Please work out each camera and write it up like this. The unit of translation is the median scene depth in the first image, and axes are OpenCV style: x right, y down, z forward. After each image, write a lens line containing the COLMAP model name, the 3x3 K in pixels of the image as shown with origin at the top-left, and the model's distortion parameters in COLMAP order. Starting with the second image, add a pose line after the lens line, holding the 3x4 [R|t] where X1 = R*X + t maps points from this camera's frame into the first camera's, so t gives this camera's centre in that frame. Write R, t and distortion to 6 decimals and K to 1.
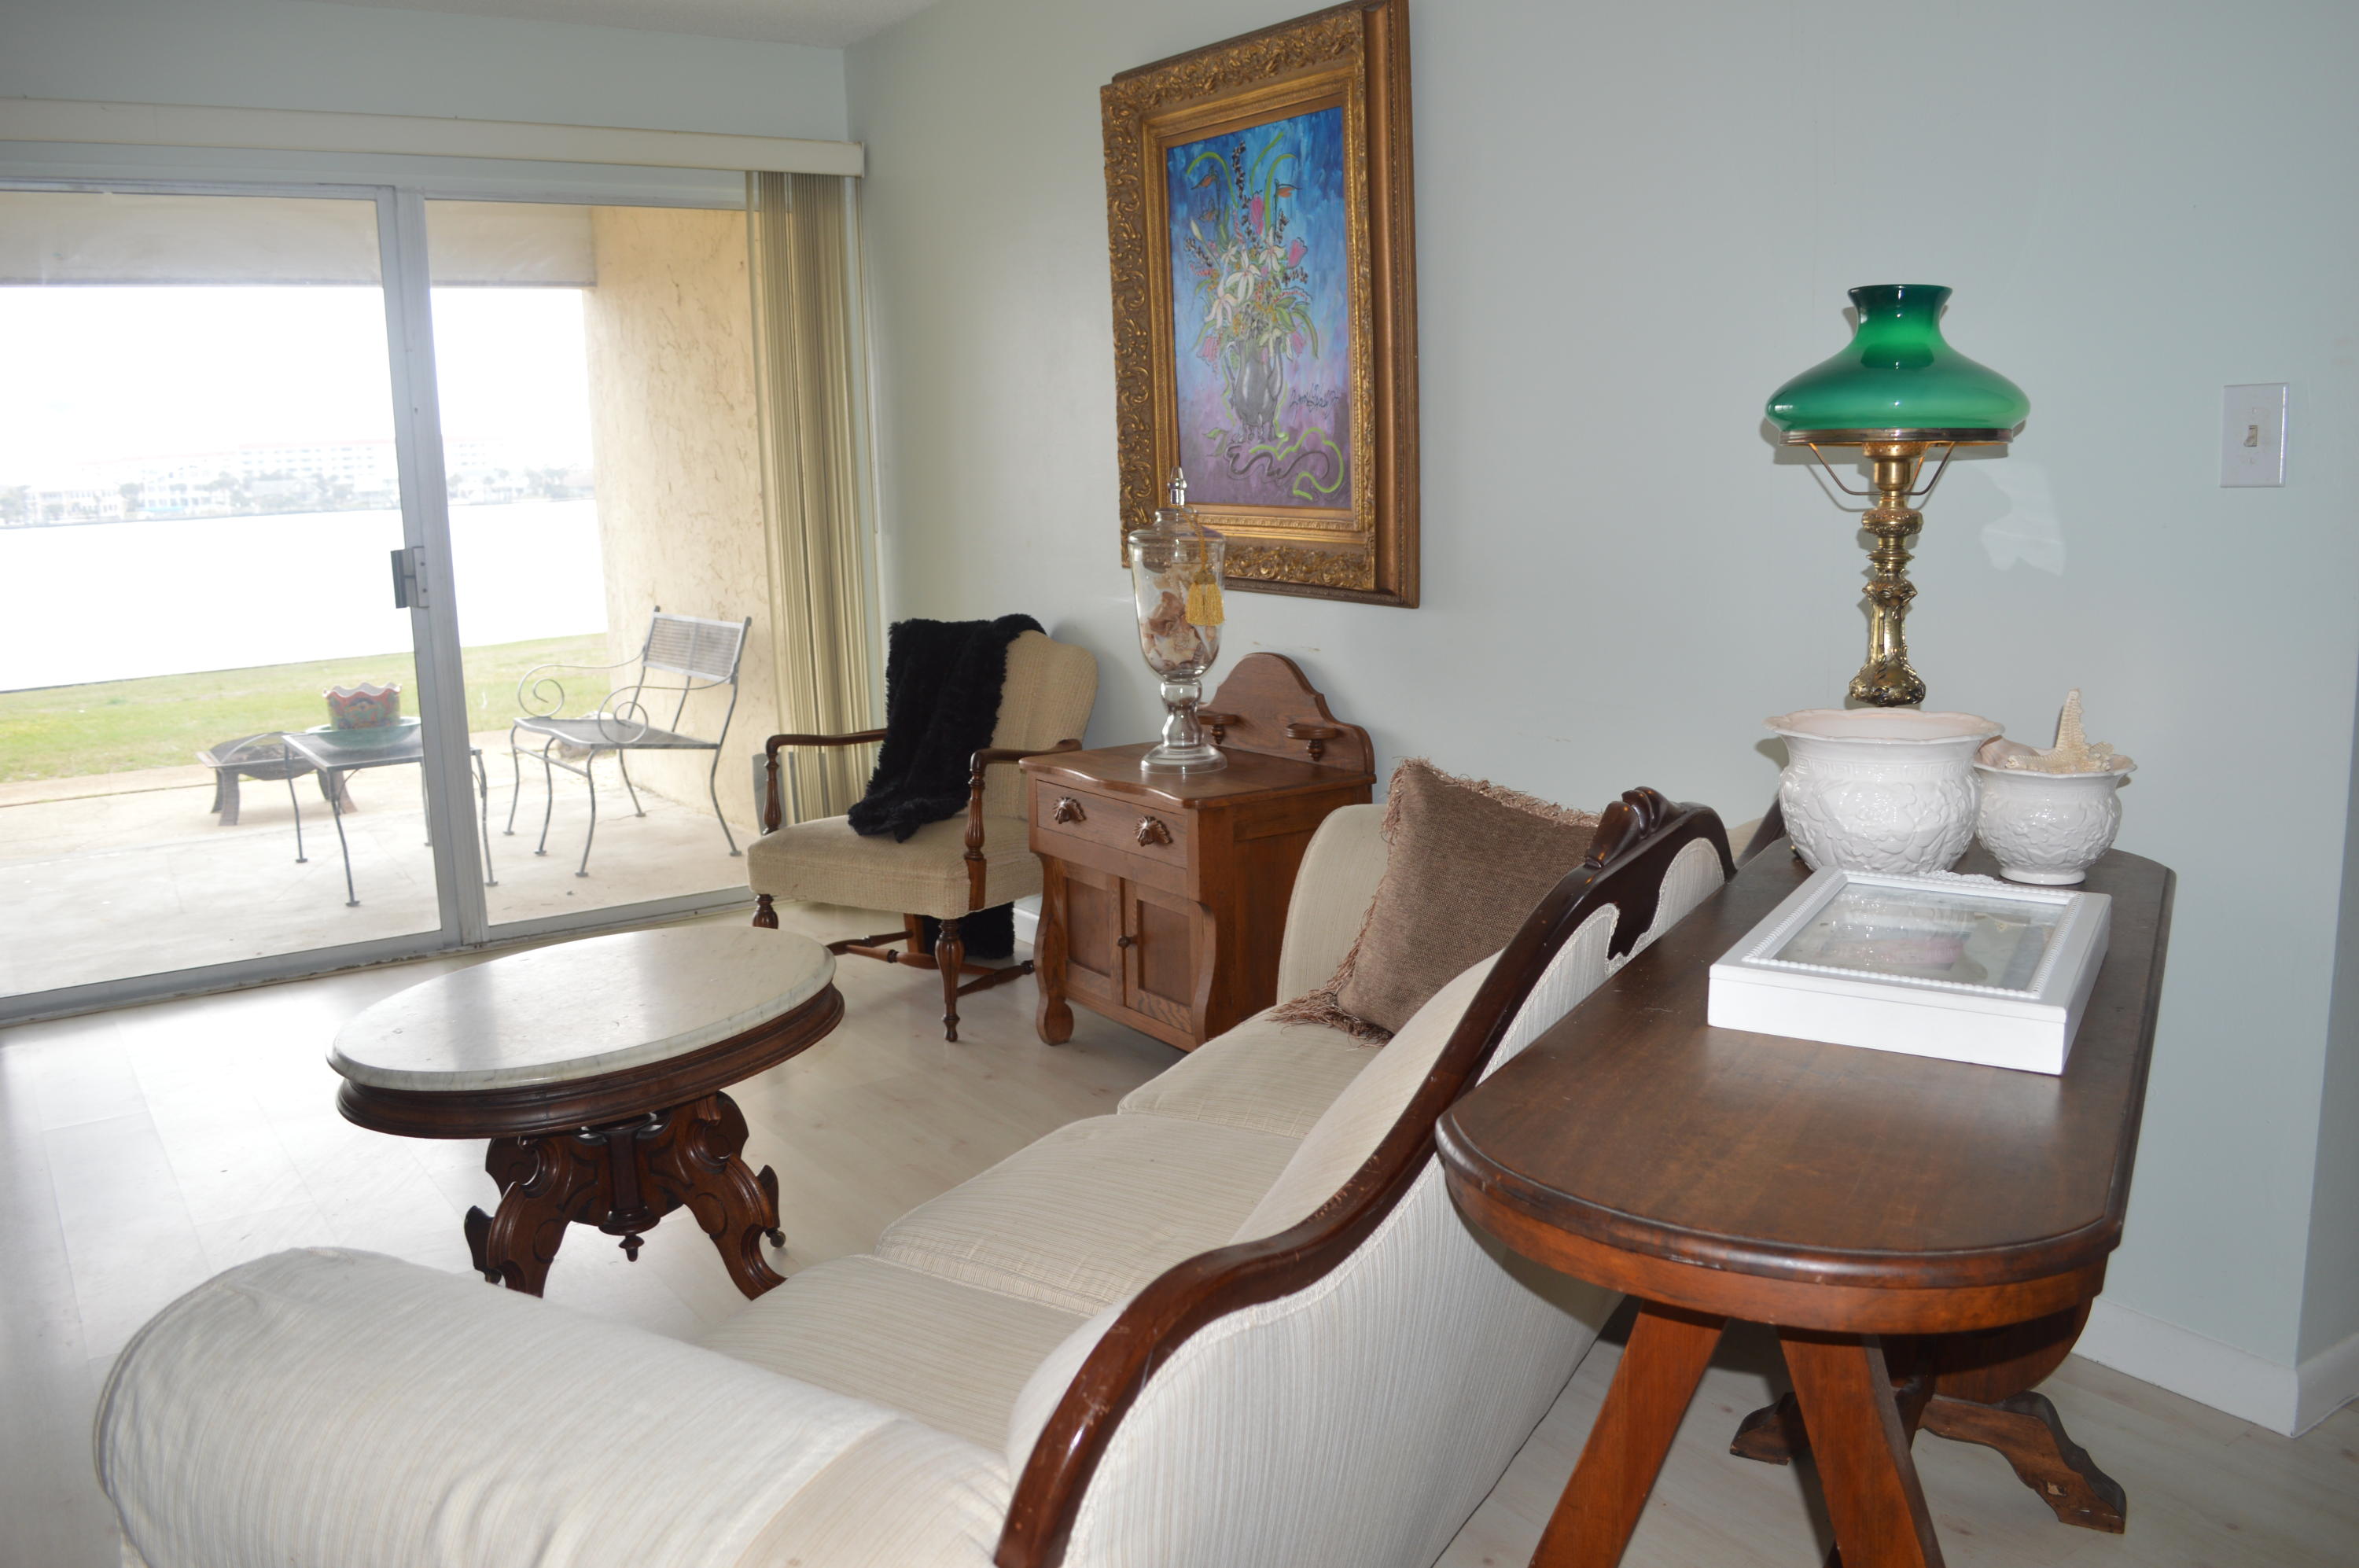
lens RADIAL K [[1879.0, 0, 1172.0], [0, 1879.0, 786.5], [0, 0, 1]] dist [-0.091357, 0.018684]
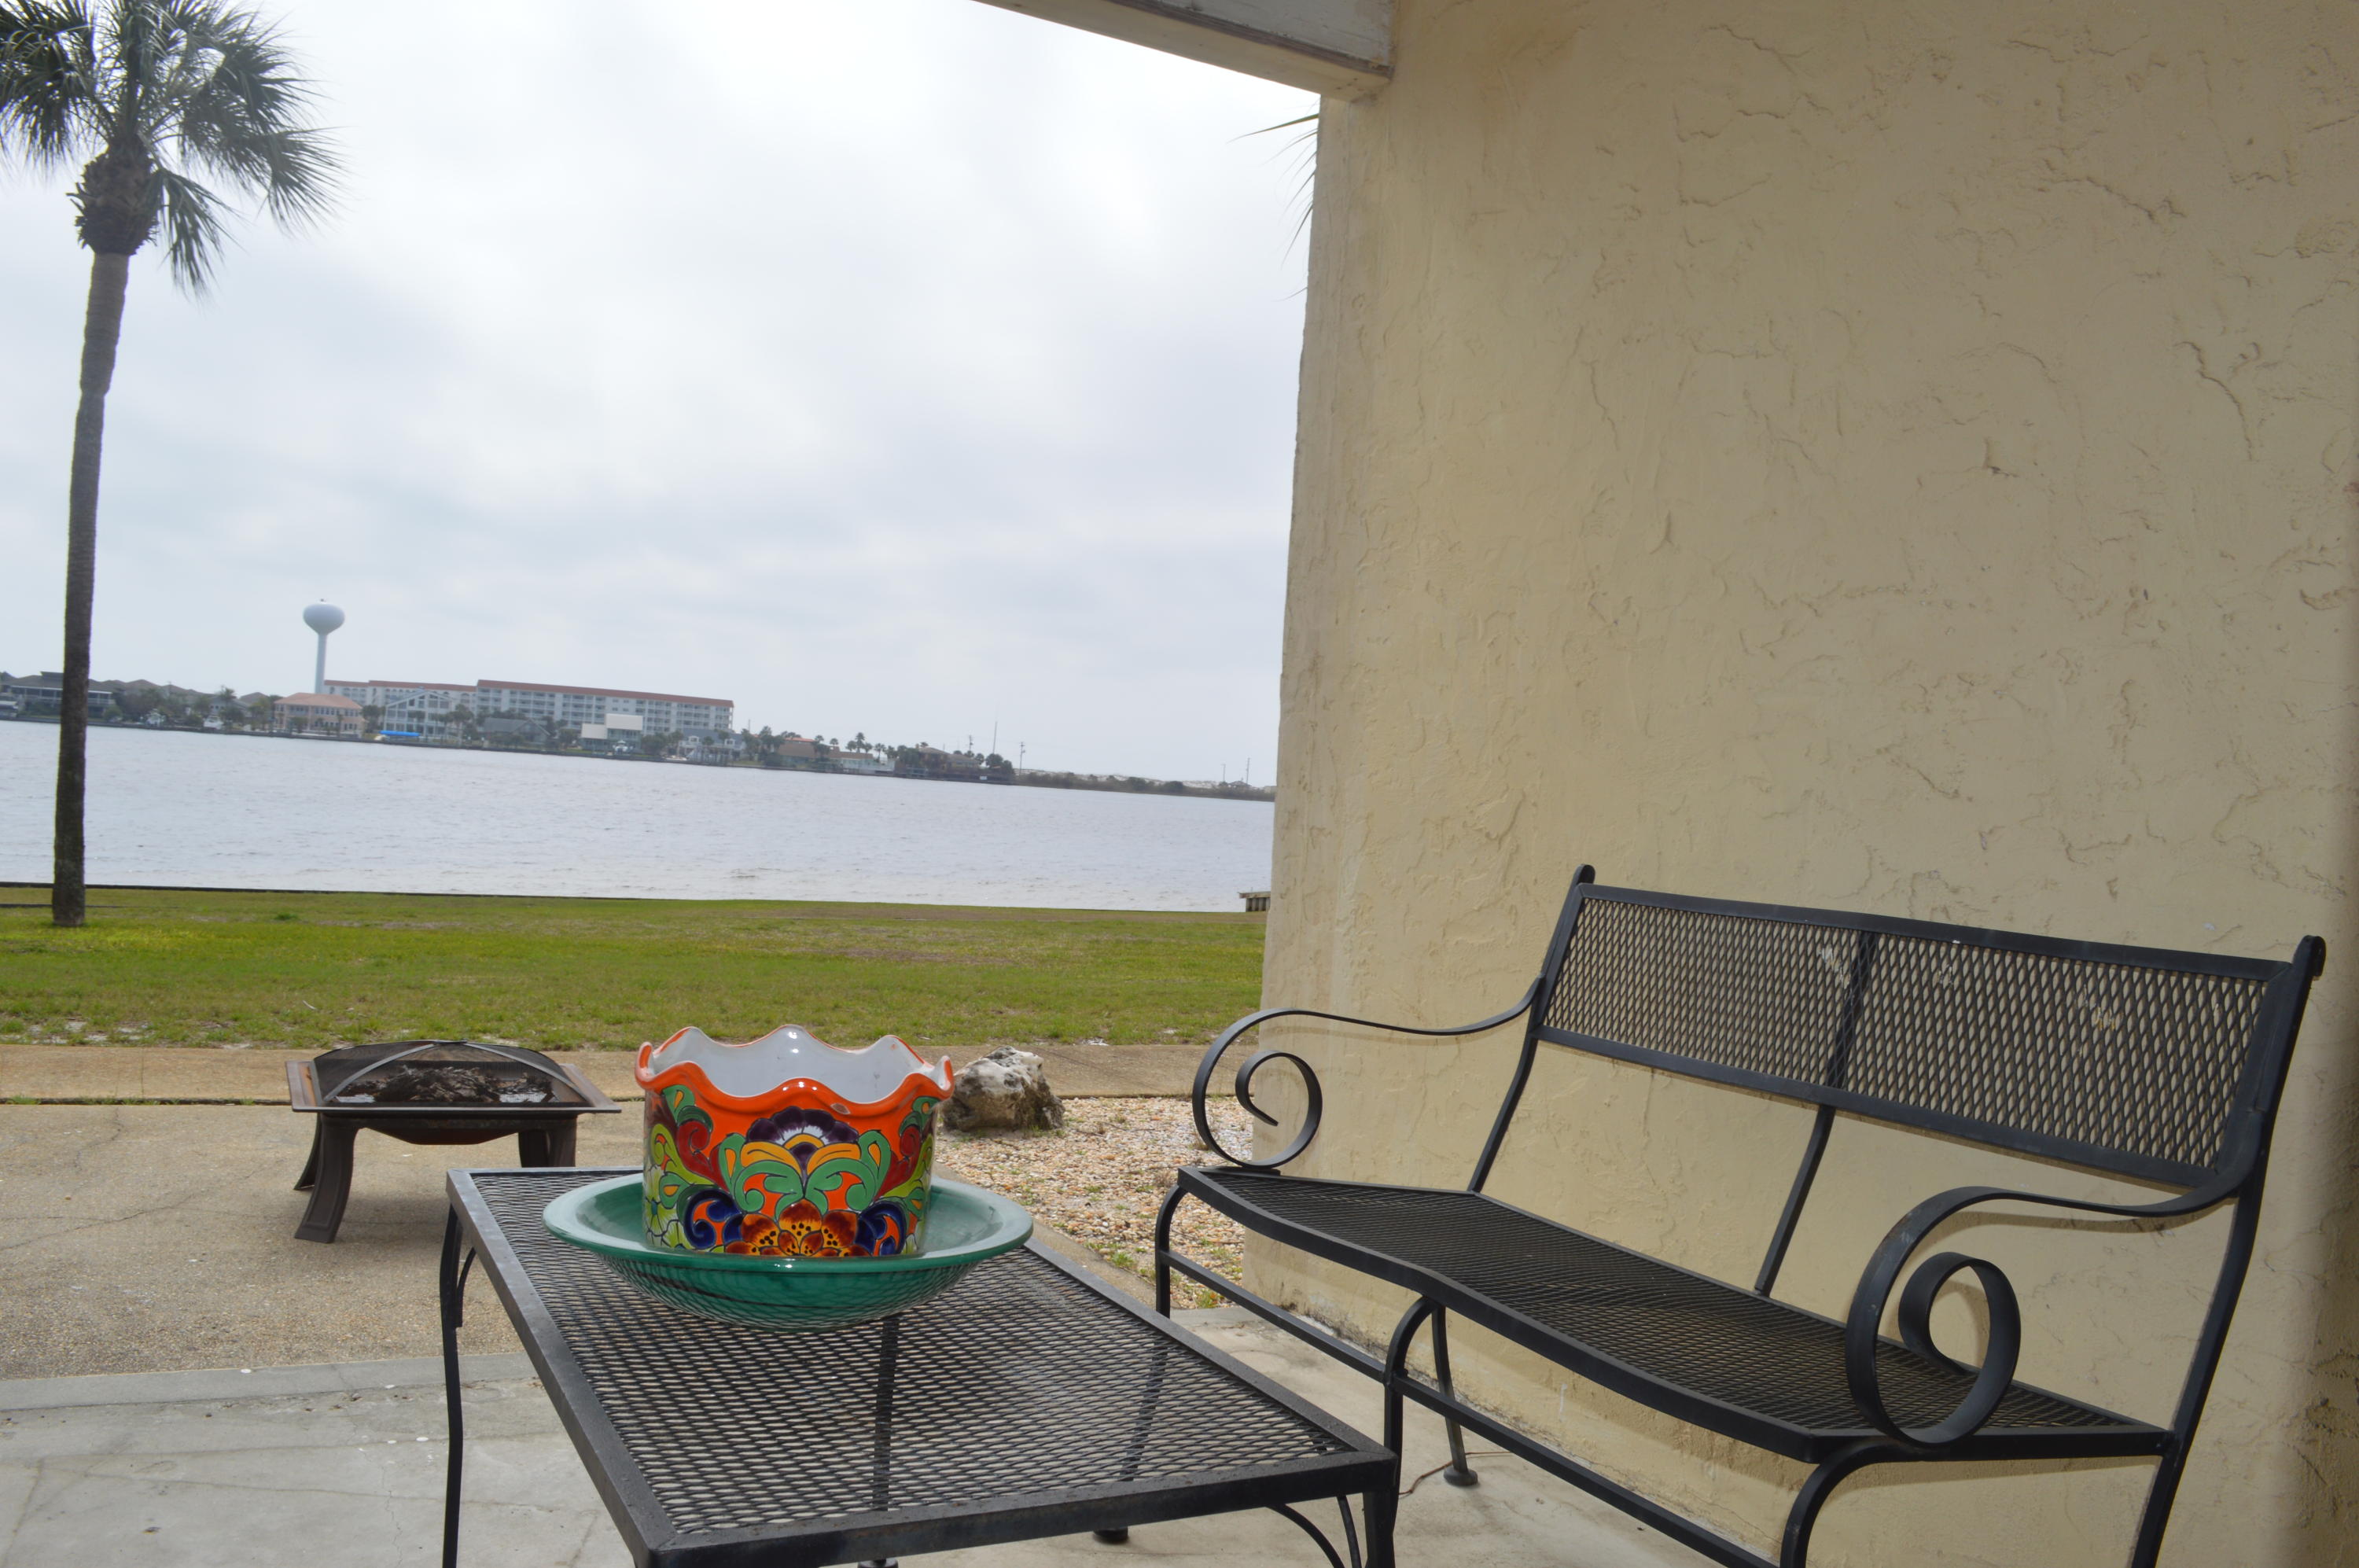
lens RADIAL K [[1872.3, 0, 1169.1], [0, 1872.3, 789.9], [0, 0, 1]] dist [-0.088528, 0.017361]
pose [[0.989663, 0.098879, -0.103878, -0.595246], [-0.114896, 0.980134, -0.161669, -0.087281], [0.085828, 0.171933, 0.981363, 1.226597]]
